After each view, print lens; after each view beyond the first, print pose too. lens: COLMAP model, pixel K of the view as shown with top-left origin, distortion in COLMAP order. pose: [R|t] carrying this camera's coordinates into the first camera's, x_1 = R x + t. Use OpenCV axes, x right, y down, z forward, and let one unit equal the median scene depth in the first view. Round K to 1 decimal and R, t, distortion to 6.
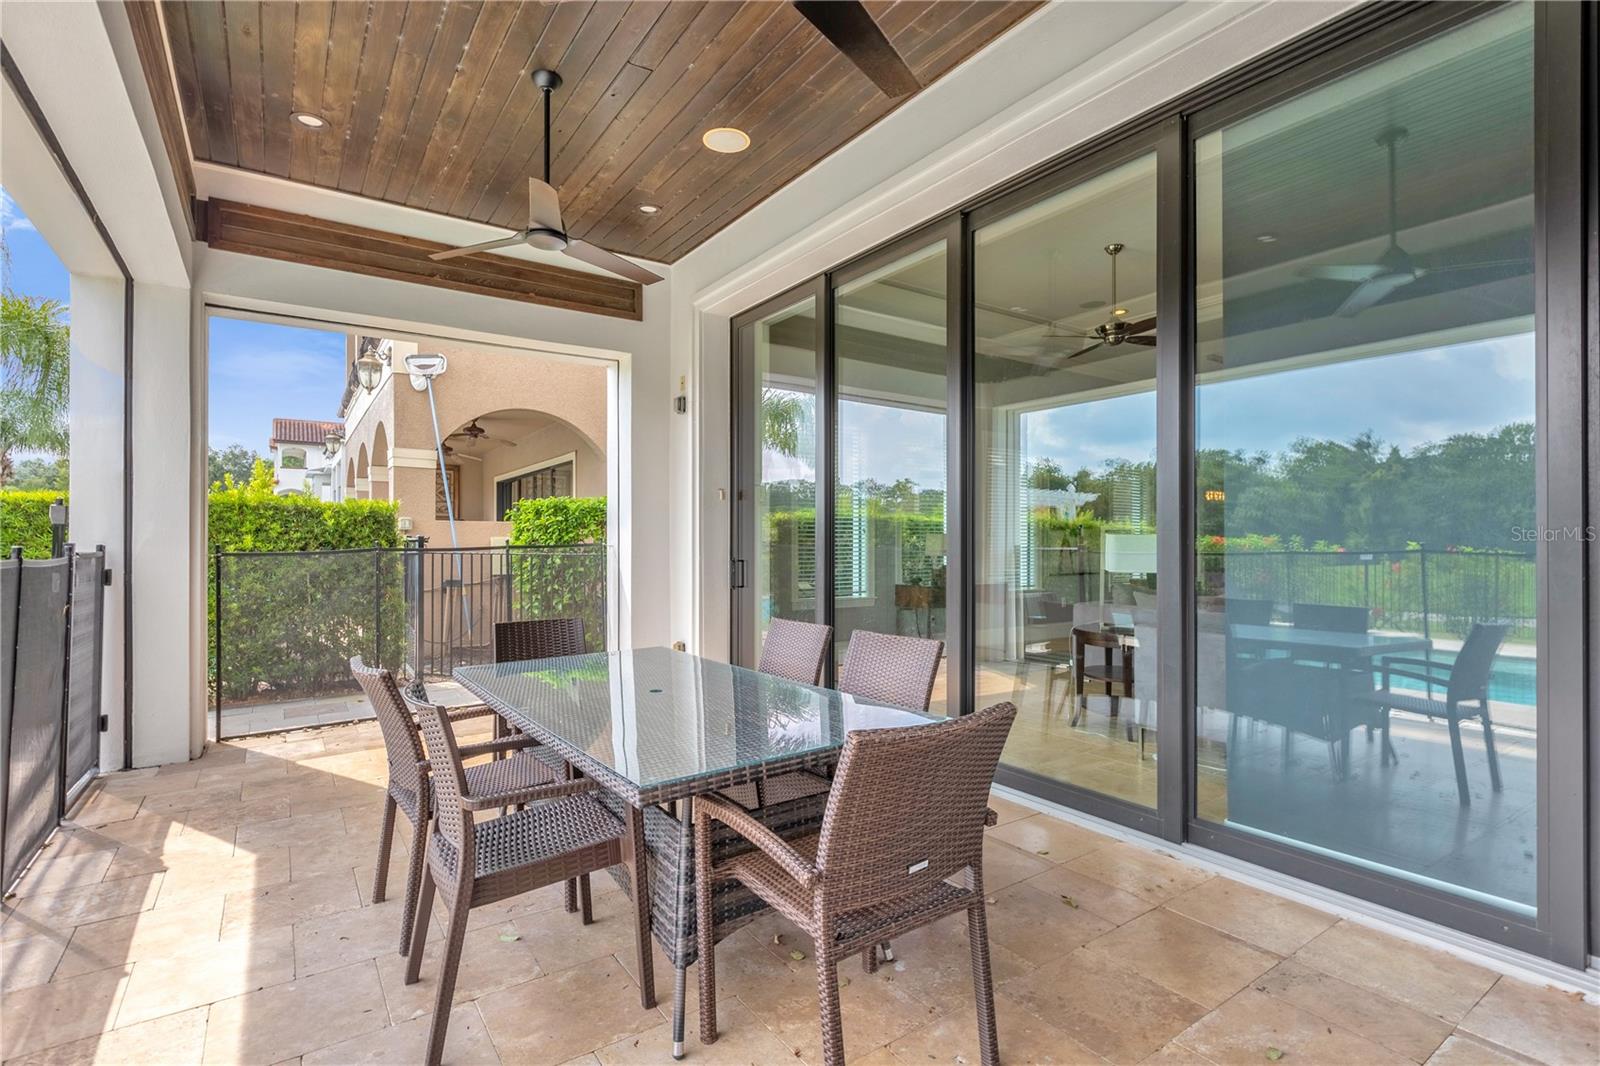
lens RADIAL K [[761.4, 0, 797.7], [0, 761.4, 535.0], [0, 0, 1]] dist [-0.004323, -0.001586]
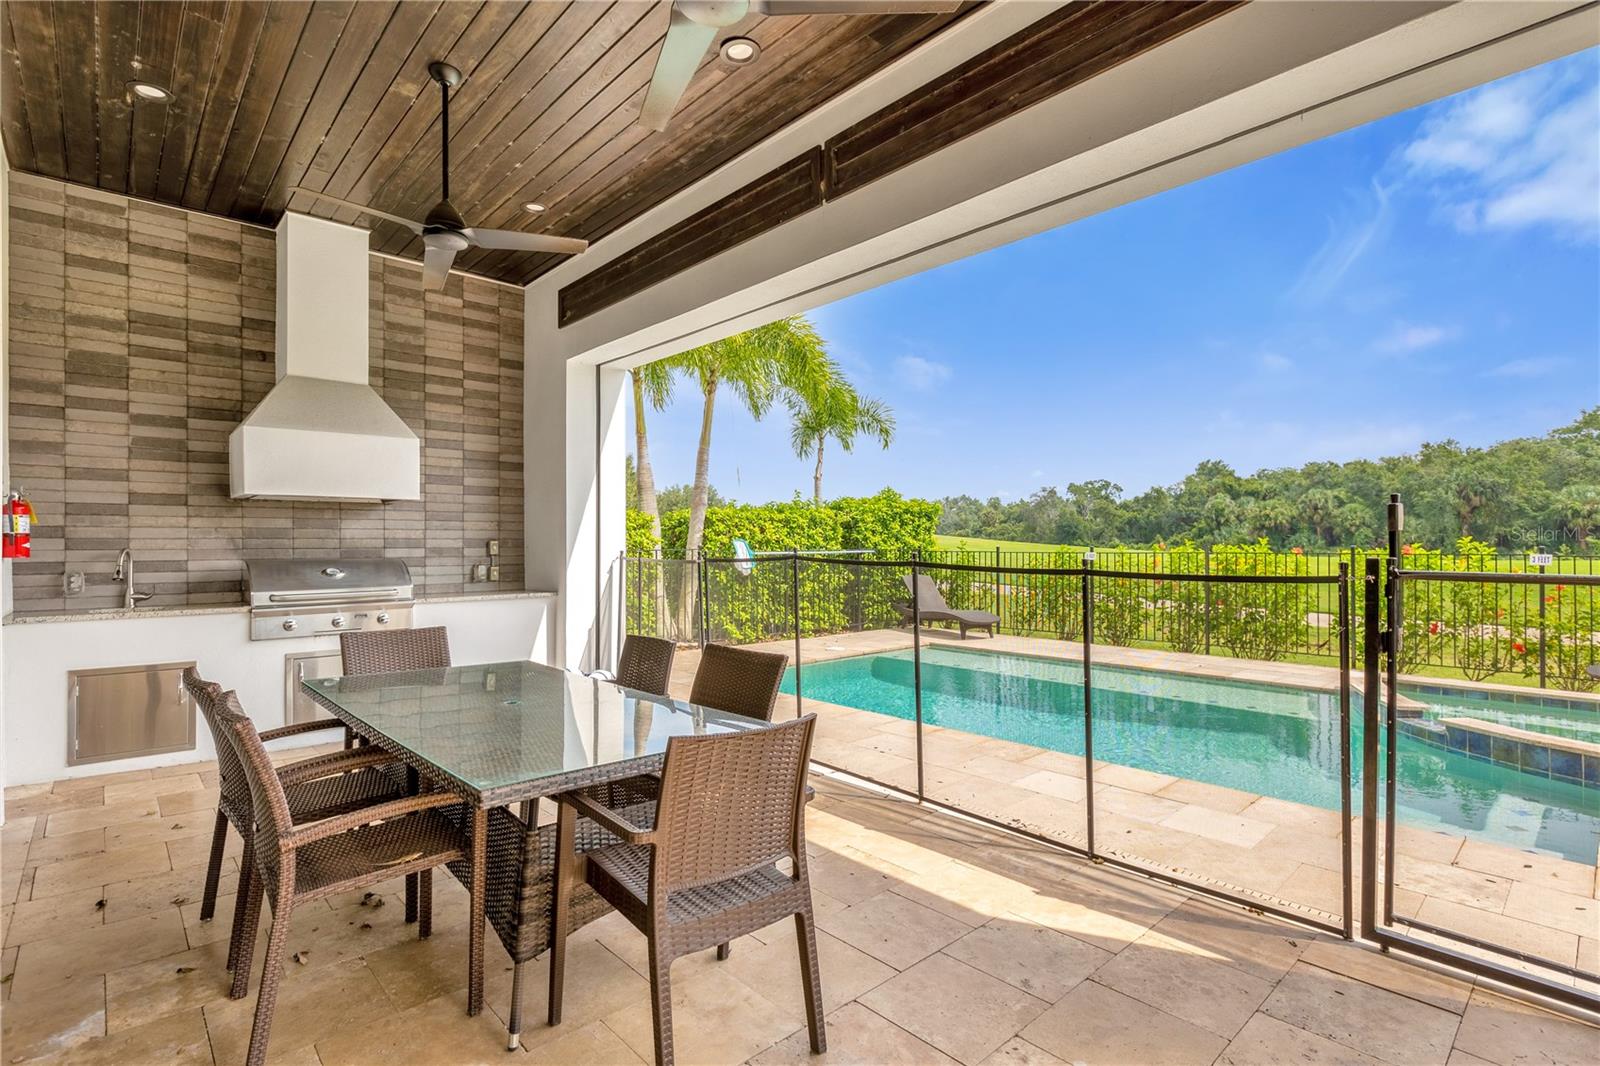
lens RADIAL K [[761.4, 0, 797.7], [0, 761.4, 535.0], [0, 0, 1]] dist [-0.004323, -0.001586]
pose [[-0.989600, 0.002686, -0.143822, -0.384998], [0.005387, 0.999816, -0.018393, 0.000266], [0.143746, -0.018976, -0.989433, 1.889230]]
